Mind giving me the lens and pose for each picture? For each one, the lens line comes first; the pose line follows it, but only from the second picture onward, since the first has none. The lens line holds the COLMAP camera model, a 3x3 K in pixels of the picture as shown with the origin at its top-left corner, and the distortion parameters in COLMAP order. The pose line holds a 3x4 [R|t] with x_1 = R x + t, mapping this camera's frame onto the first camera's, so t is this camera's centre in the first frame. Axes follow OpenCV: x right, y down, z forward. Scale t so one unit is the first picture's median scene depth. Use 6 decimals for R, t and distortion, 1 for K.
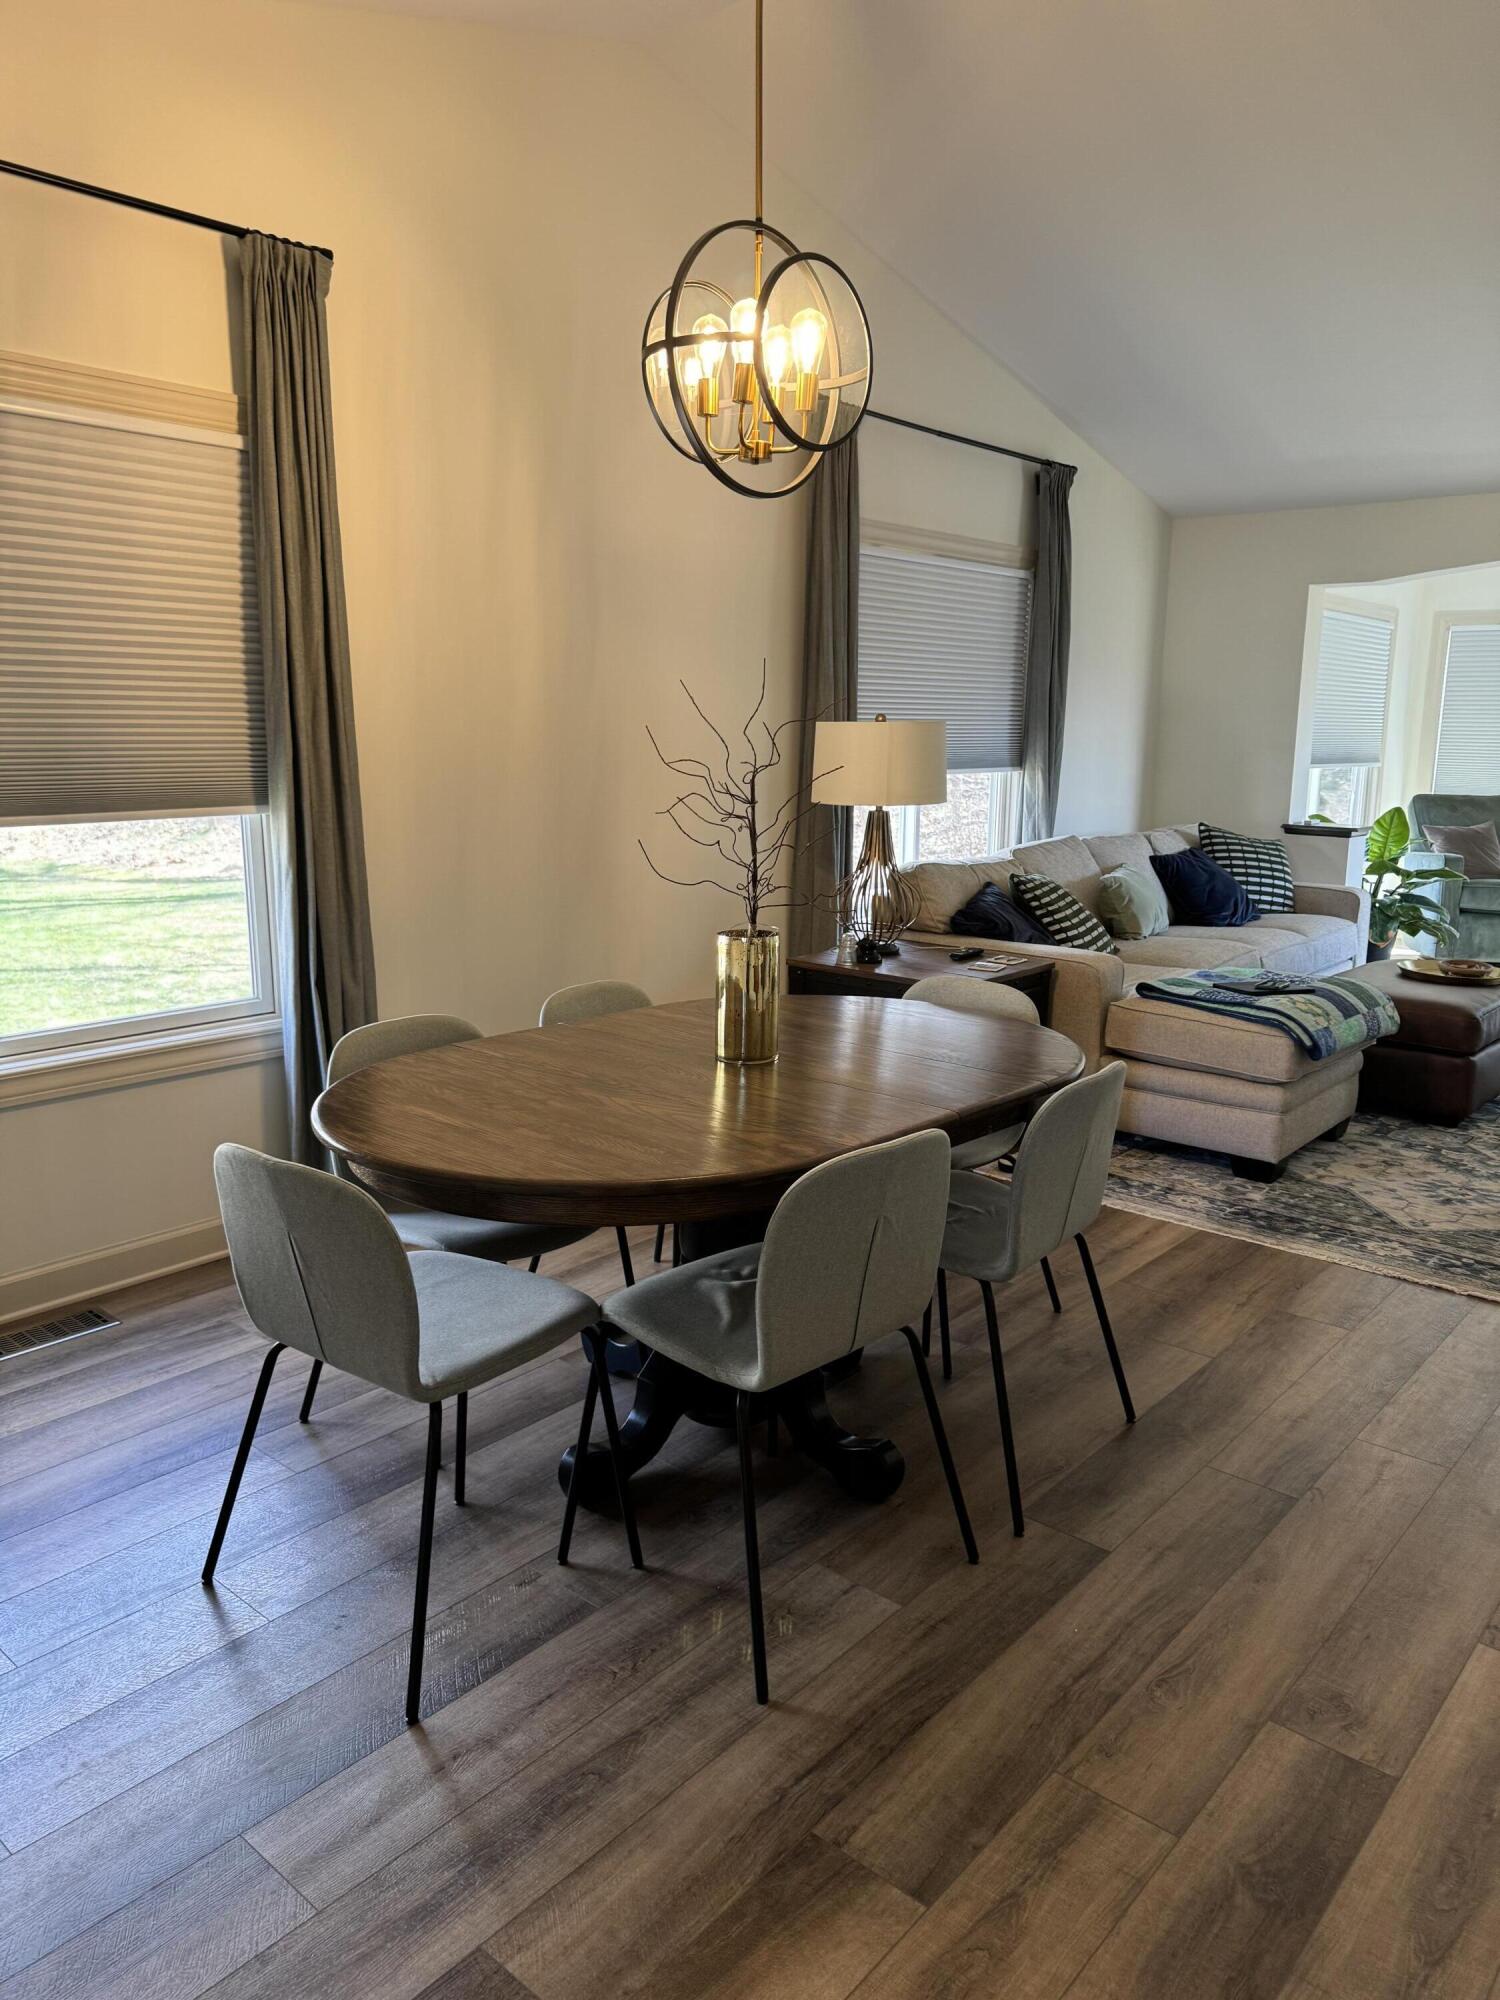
lens RADIAL K [[1413.4, 0, 703.0], [0, 1413.4, 1026.2], [0, 0, 1]] dist [-0.004734, -0.016541]
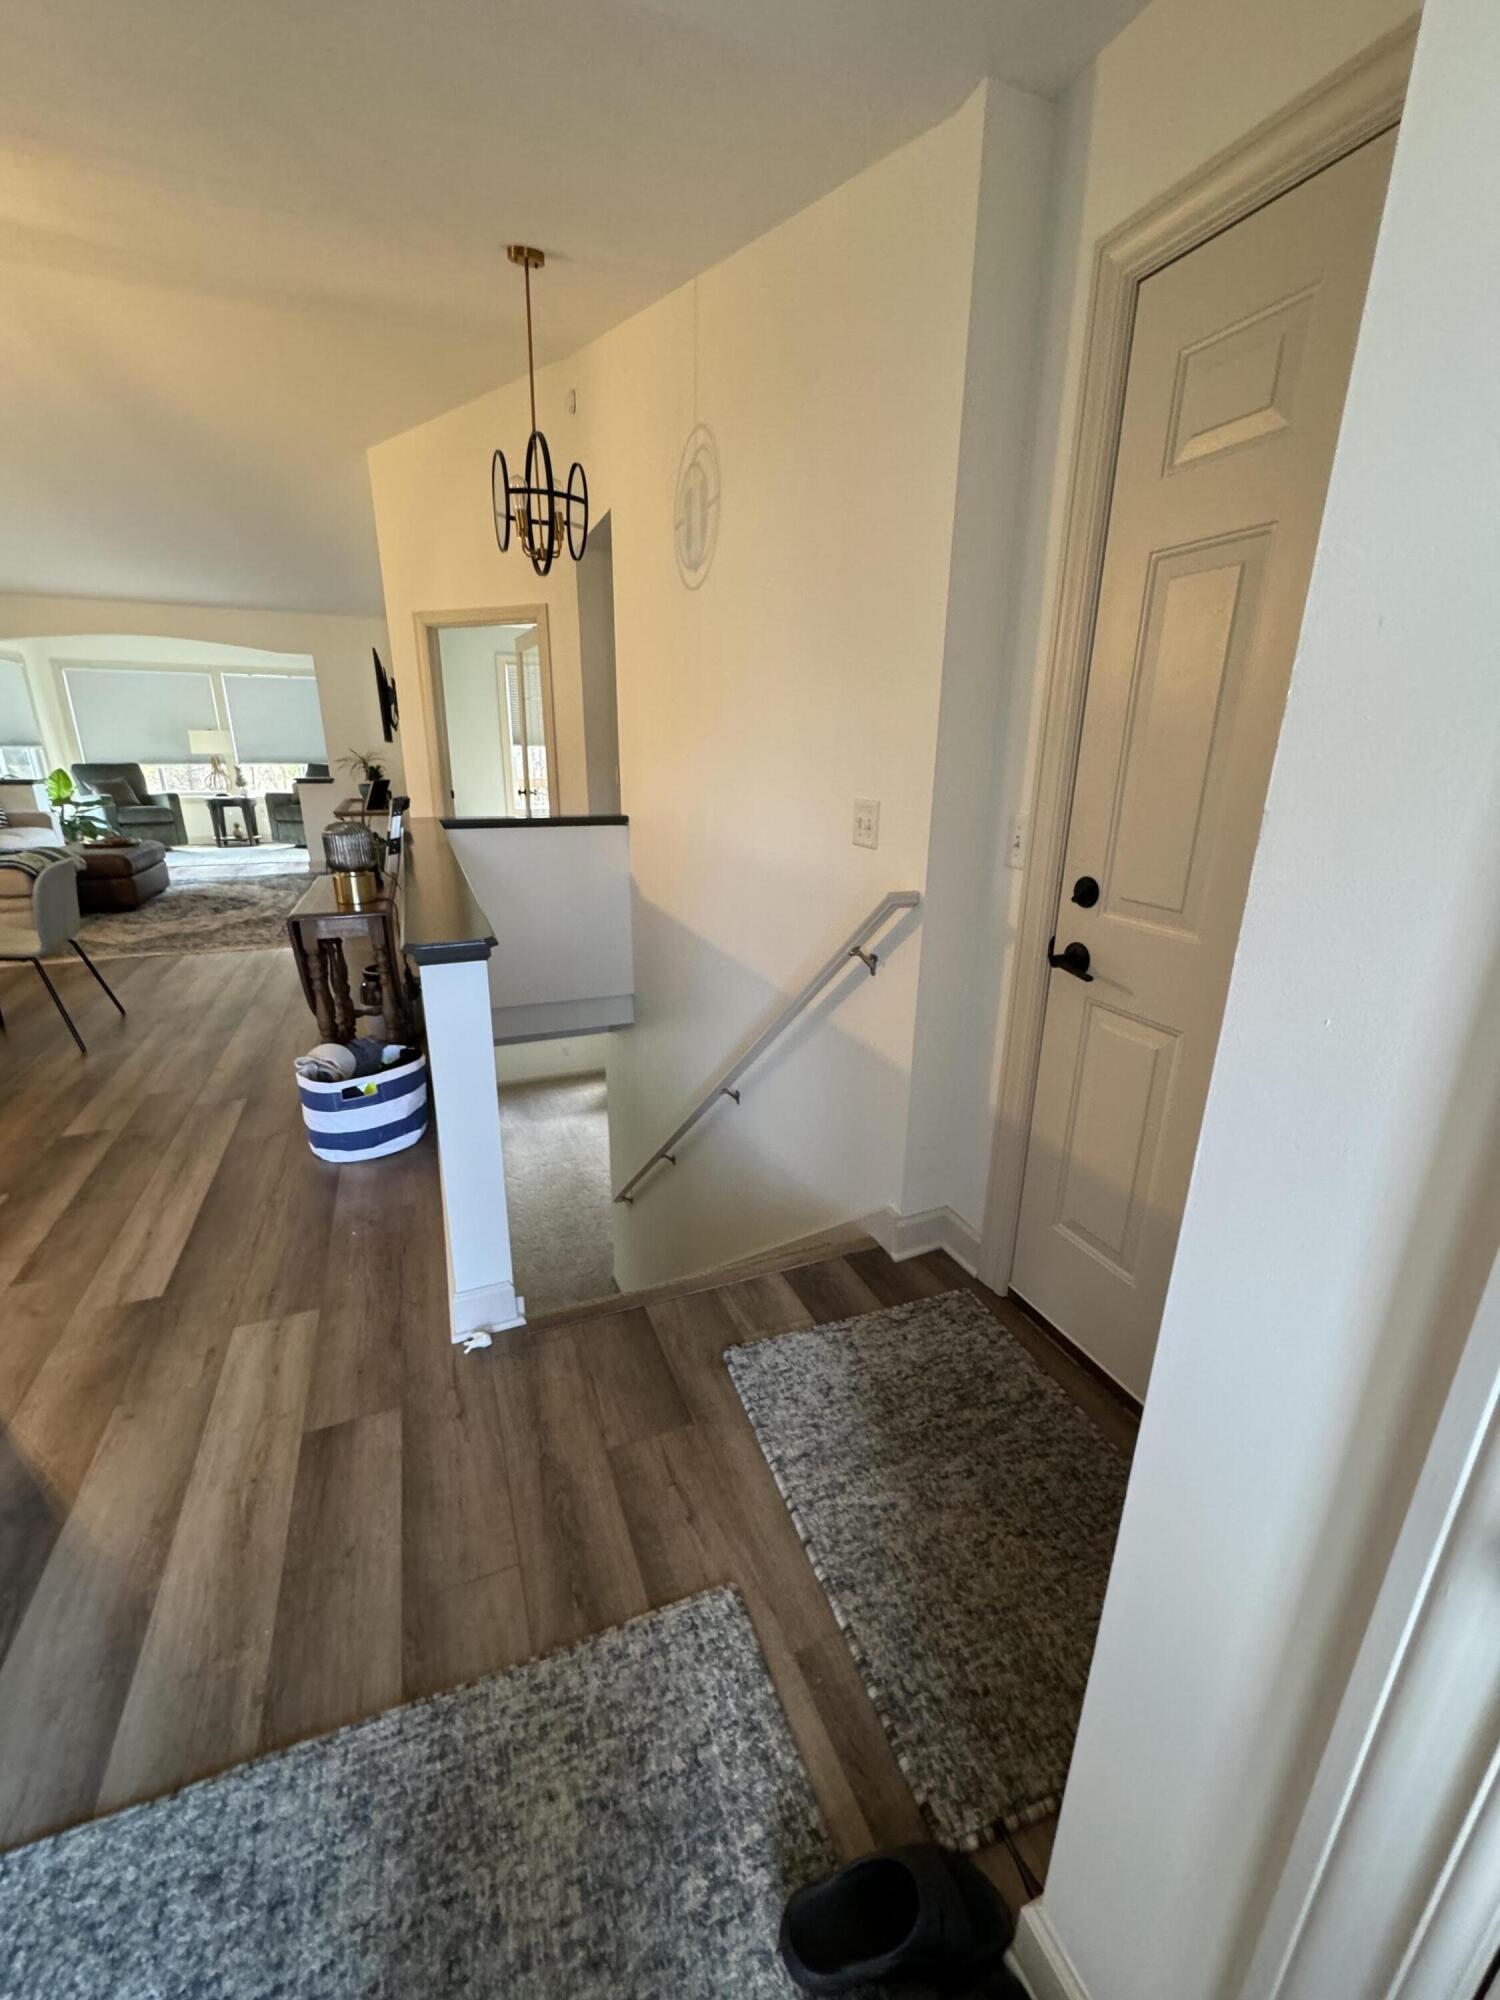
lens RADIAL K [[801.2, 0, 753.5], [0, 801.2, 991.6], [0, 0, 1]] dist [0.000391, -0.000206]
pose [[0.424082, -0.268490, 0.864909, -0.157200], [0.179324, 0.961028, 0.210401, 0.098032], [-0.887692, 0.065872, 0.455702, -0.386684]]
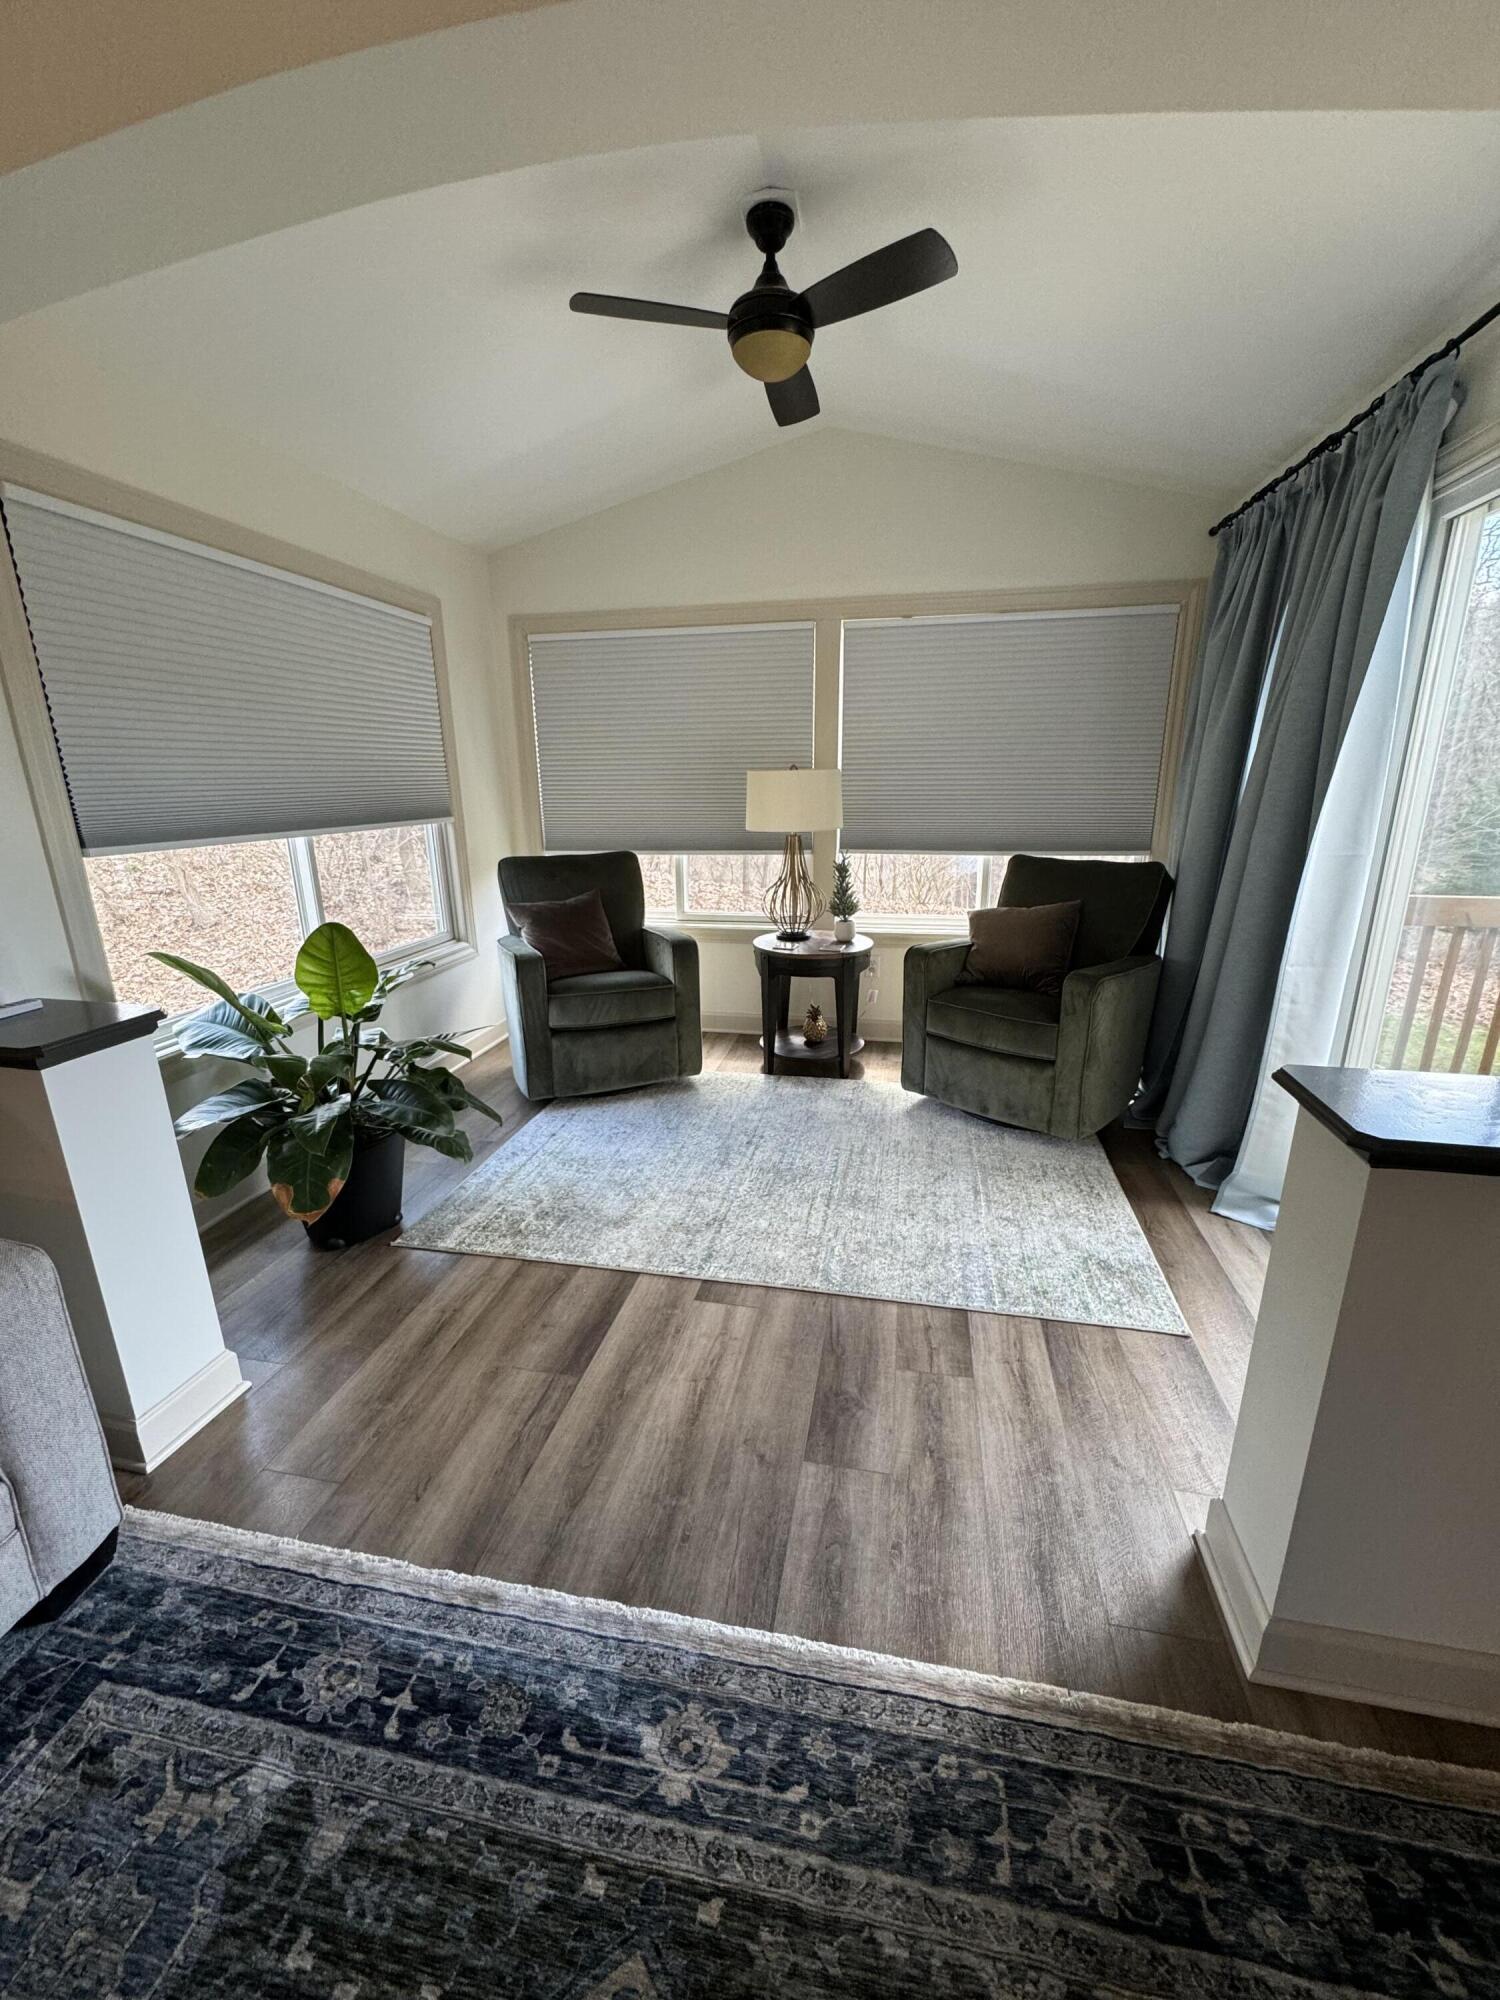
lens RADIAL K [[801.2, 0, 748.1], [0, 801.2, 1003.9], [0, 0, 1]] dist [0.000391, -0.000206]
pose [[0.860698, -0.157247, 0.484222, 0.676967], [0.121230, 0.987050, 0.105053, -0.197185], [-0.494471, -0.031717, 0.868615, 0.952435]]
